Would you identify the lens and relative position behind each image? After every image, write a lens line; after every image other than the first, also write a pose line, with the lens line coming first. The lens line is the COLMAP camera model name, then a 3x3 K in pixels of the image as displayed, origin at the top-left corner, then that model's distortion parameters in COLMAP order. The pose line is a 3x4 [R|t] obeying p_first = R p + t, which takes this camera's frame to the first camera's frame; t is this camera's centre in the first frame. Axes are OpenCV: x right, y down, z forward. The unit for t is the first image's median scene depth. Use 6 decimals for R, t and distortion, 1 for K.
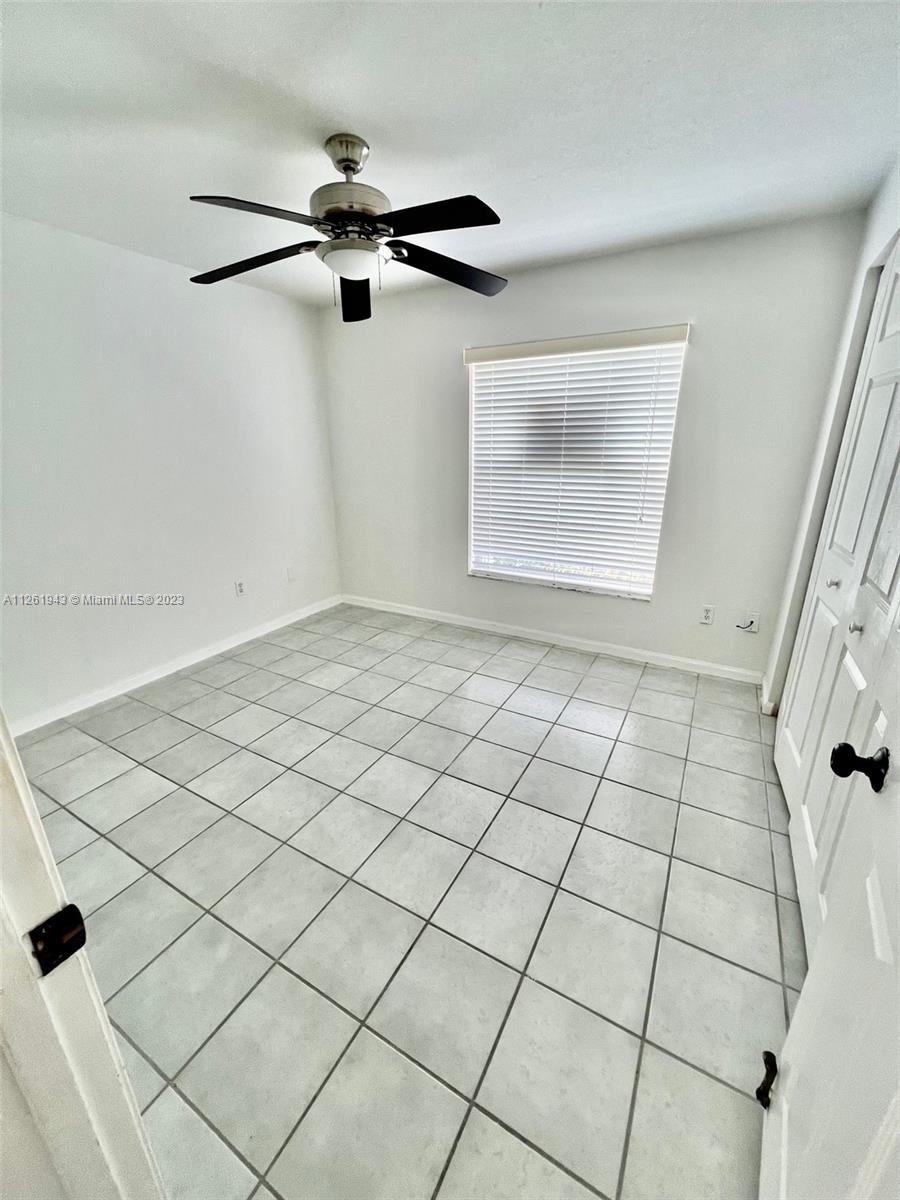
lens RADIAL K [[481.9, 0, 450.5], [0, 481.9, 600.8], [0, 0, 1]] dist [0.002113, -0.000111]
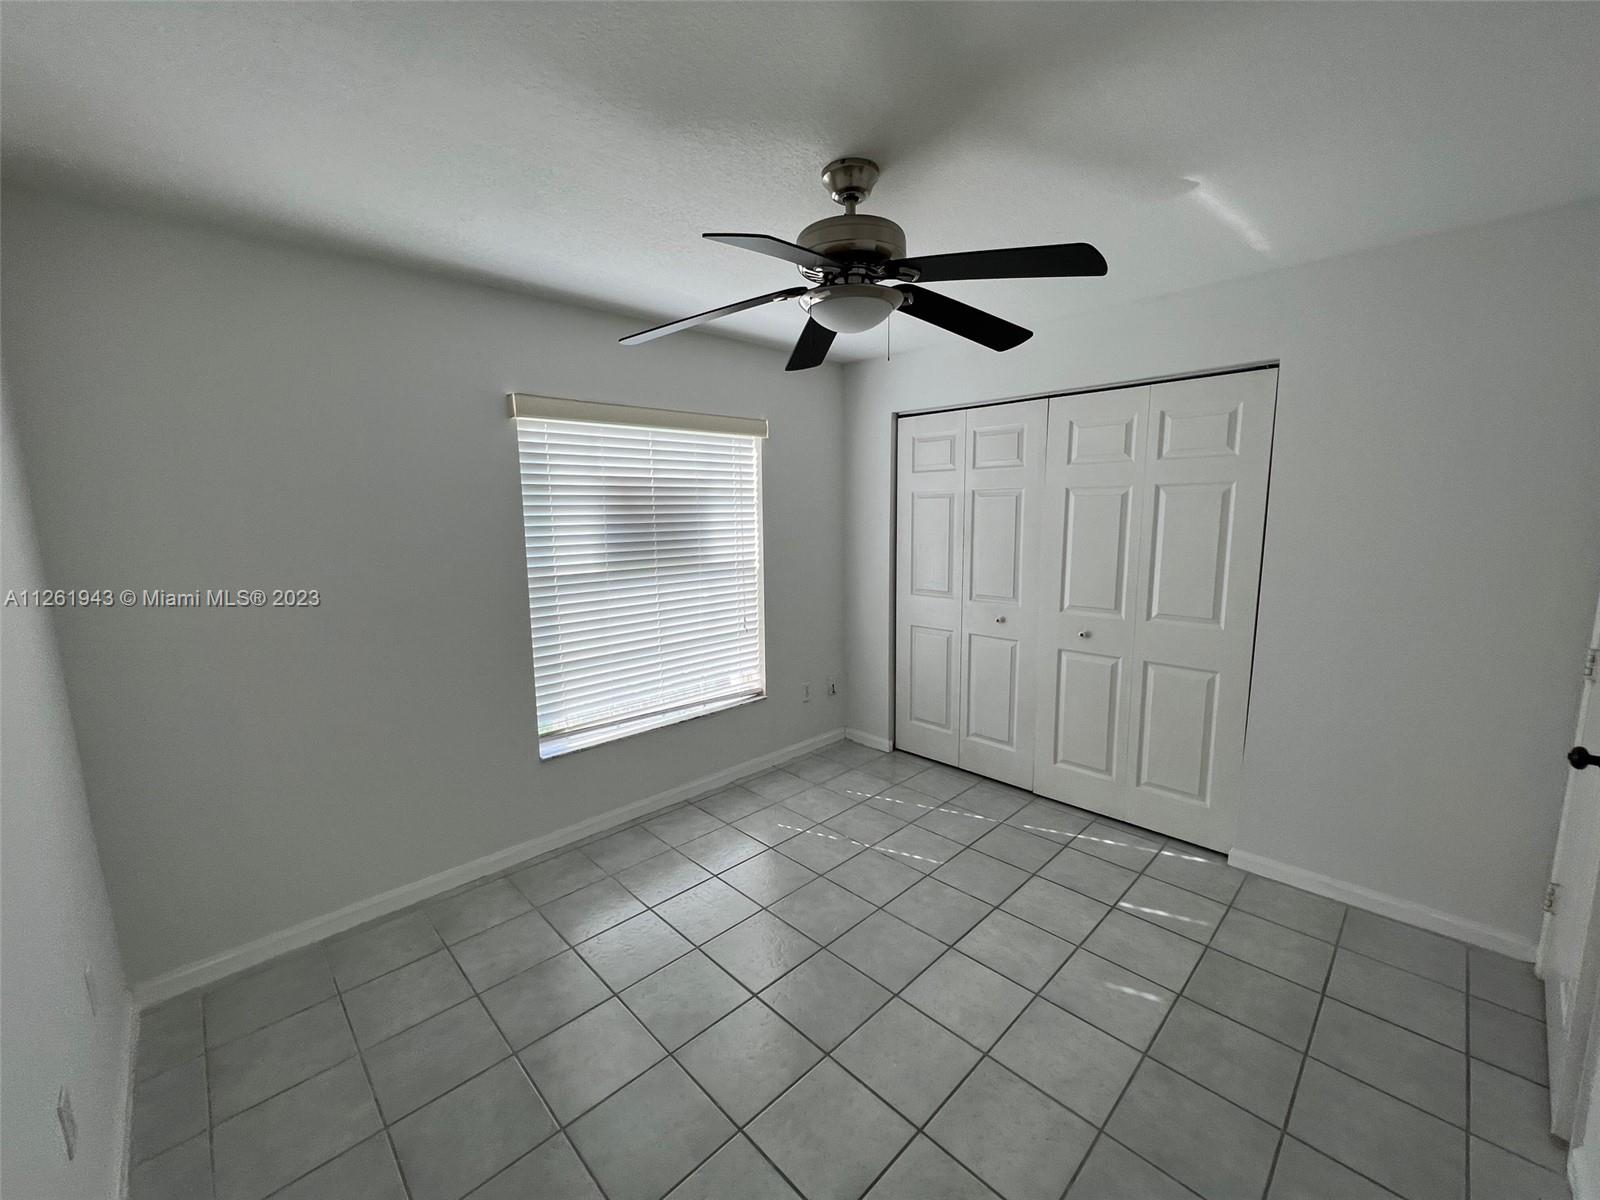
lens RADIAL K [[642.5, 0, 801.8], [0, 642.5, 598.7], [0, 0, 1]] dist [0.002113, -0.000111]
pose [[0.278275, -0.131535, 0.951452, -0.631866], [0.312004, 0.949239, 0.039977, -0.186196], [-0.908414, 0.285732, 0.305189, 0.470852]]
